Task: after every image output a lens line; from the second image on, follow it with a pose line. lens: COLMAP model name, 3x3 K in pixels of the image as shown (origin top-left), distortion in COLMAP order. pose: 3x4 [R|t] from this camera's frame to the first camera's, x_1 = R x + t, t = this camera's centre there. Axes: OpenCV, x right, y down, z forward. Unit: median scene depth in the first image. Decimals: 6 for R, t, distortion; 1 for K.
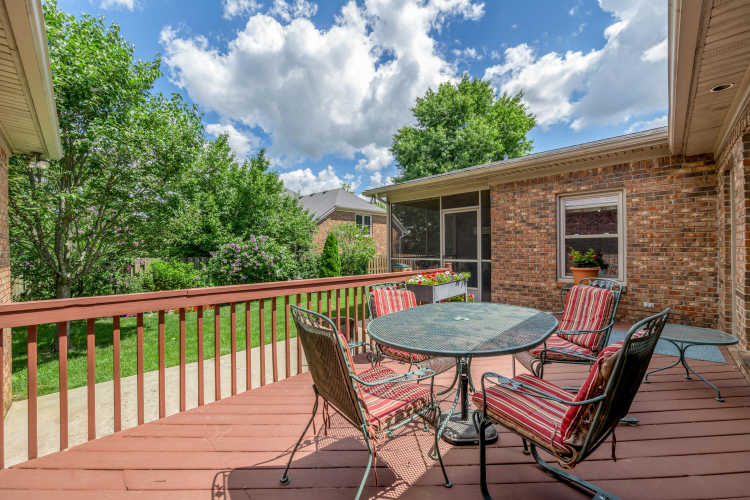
lens RADIAL K [[295.6, 0, 378.5], [0, 295.6, 248.2], [0, 0, 1]] dist [-0.008055, 0.000564]
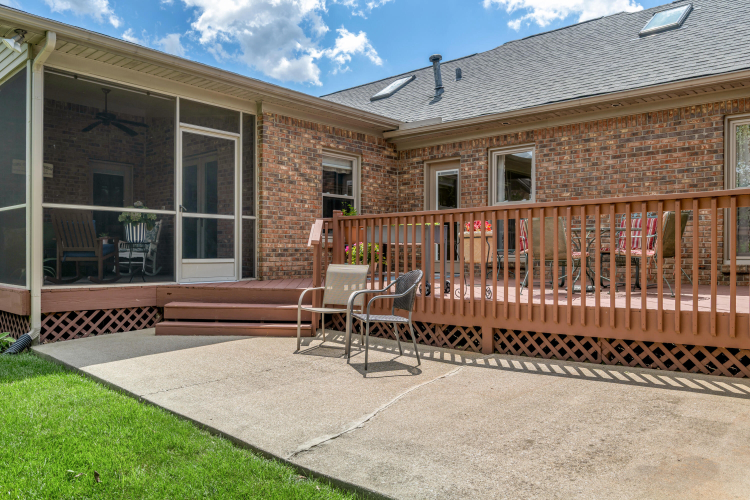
lens RADIAL K [[557.9, 0, 378.7], [0, 557.9, 254.4], [0, 0, 1]] dist [-0.018282, 0.003987]
pose [[-0.056567, 0.004015, 0.998391, -1.043432], [-0.006989, 0.999966, -0.004417, 0.146087], [-0.998374, -0.007228, -0.056537, 0.849583]]
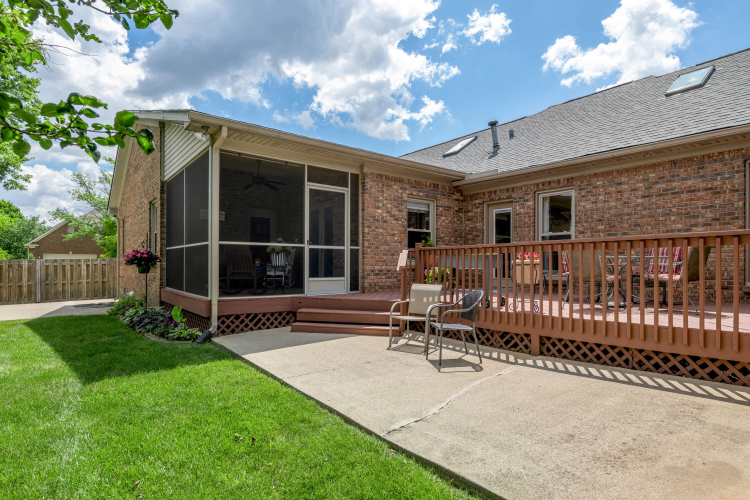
lens RADIAL K [[410.7, 0, 373.1], [0, 410.7, 263.5], [0, 0, 1]] dist [-0.006853, 0.000281]
pose [[0.125546, 0.011513, 0.992021, -1.046578], [-0.008304, 0.999910, -0.010554, 0.118959], [-0.992053, -0.006912, 0.125631, 0.851836]]
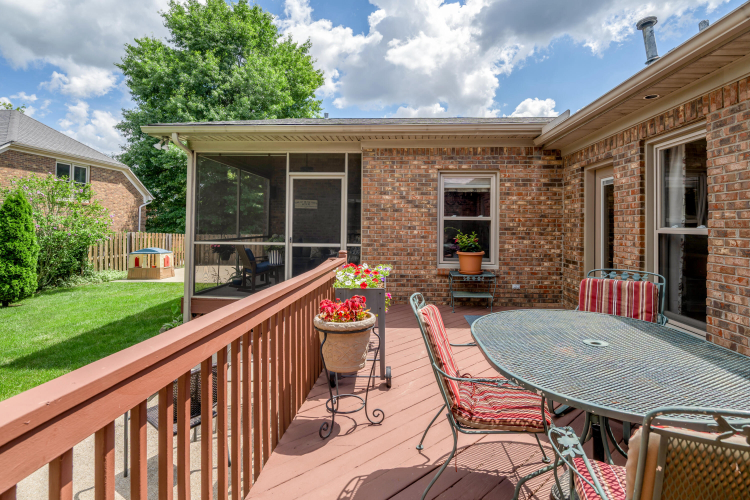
lens RADIAL K [[374.5, 0, 371.6], [0, 374.5, 224.2], [0, 0, 1]] dist [-0.020142, 0.002480]
pose [[0.769891, 0.016623, 0.637958, -0.247317], [-0.018198, 0.999826, -0.004090, -0.009831], [-0.637915, -0.008461, 0.770060, 0.238196]]
